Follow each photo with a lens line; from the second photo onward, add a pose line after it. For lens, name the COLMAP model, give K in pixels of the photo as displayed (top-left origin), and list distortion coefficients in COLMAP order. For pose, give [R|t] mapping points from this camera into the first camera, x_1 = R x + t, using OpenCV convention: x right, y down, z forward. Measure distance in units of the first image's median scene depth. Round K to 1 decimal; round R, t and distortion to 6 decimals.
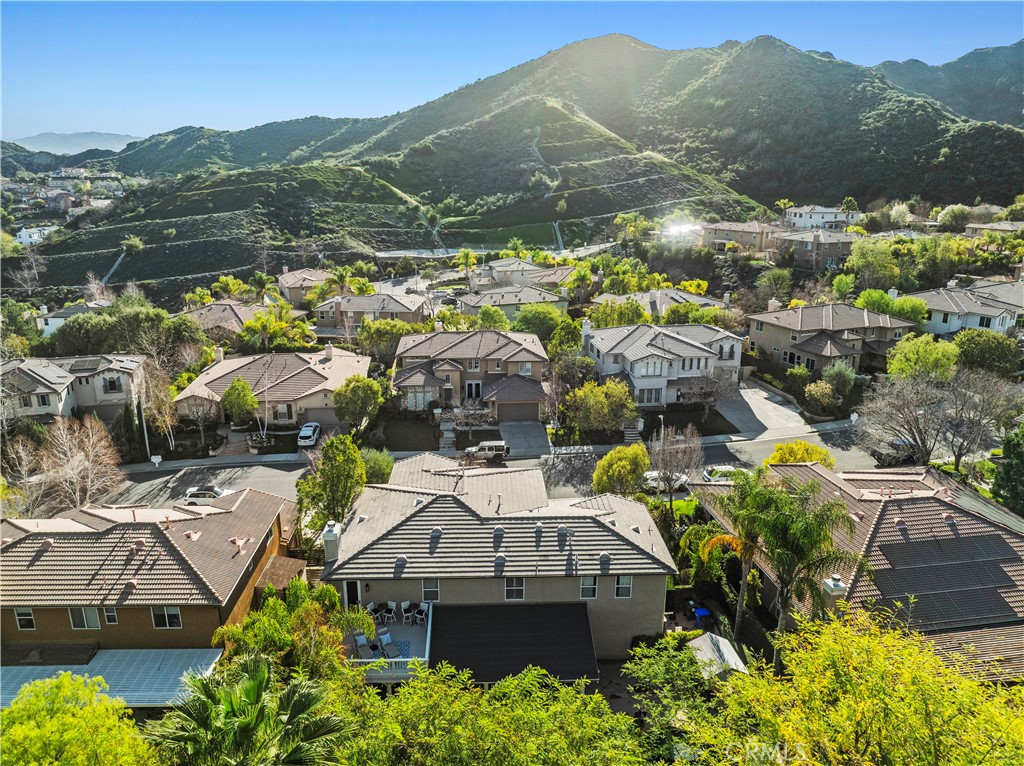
lens RADIAL K [[721.3, 0, 512.0], [0, 721.3, 383.0], [0, 0, 1]] dist [-0.045421, 0.017744]
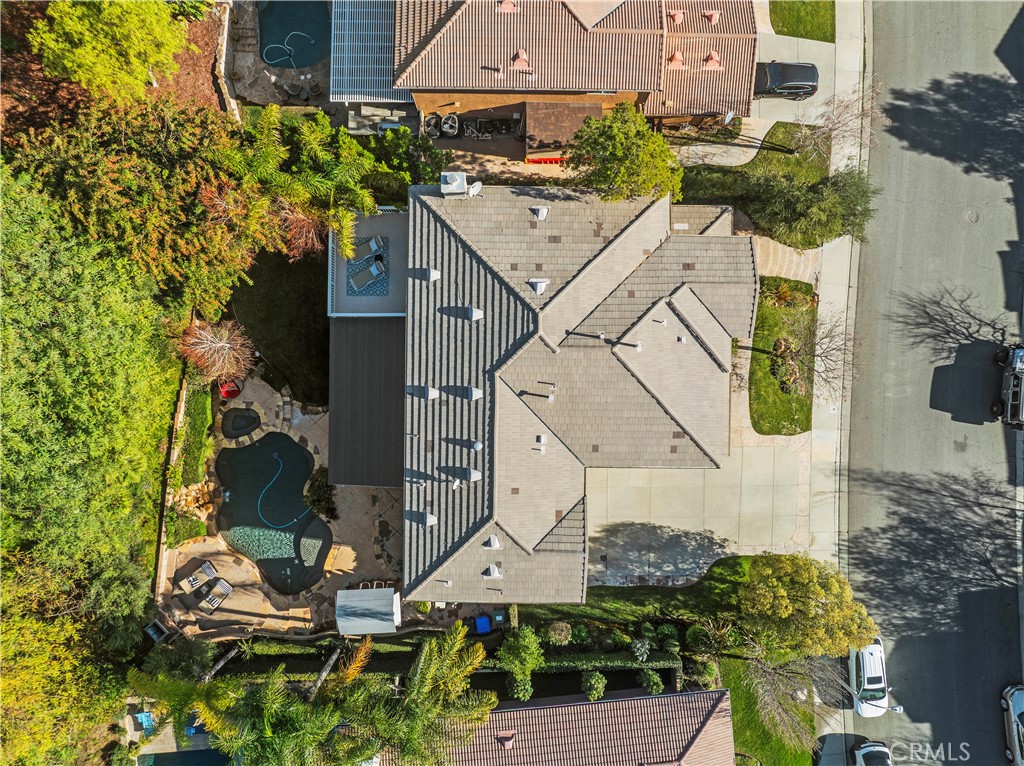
lens RADIAL K [[721.3, 0, 512.0], [0, 721.3, 383.0], [0, 0, 1]] dist [-0.045421, 0.017744]
pose [[-0.055306, 0.998468, -0.001826, -0.016583], [-0.279880, -0.013748, 0.959937, -0.302684], [0.958441, 0.053602, 0.280211, 0.447507]]
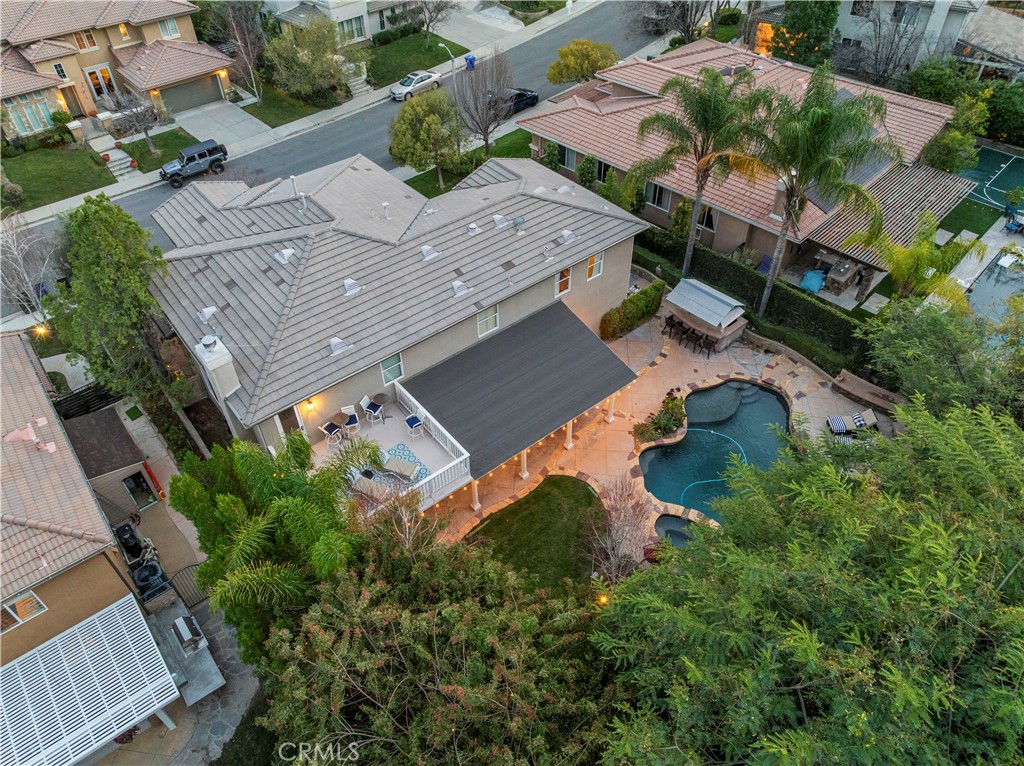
lens RADIAL K [[721.3, 0, 512.0], [0, 721.3, 383.0], [0, 0, 1]] dist [-0.045421, 0.017744]
pose [[0.800392, -0.425131, 0.422653, -0.165232], [0.185069, 0.845831, 0.500320, -0.012584], [-0.570194, -0.322232, 0.755675, 0.209983]]
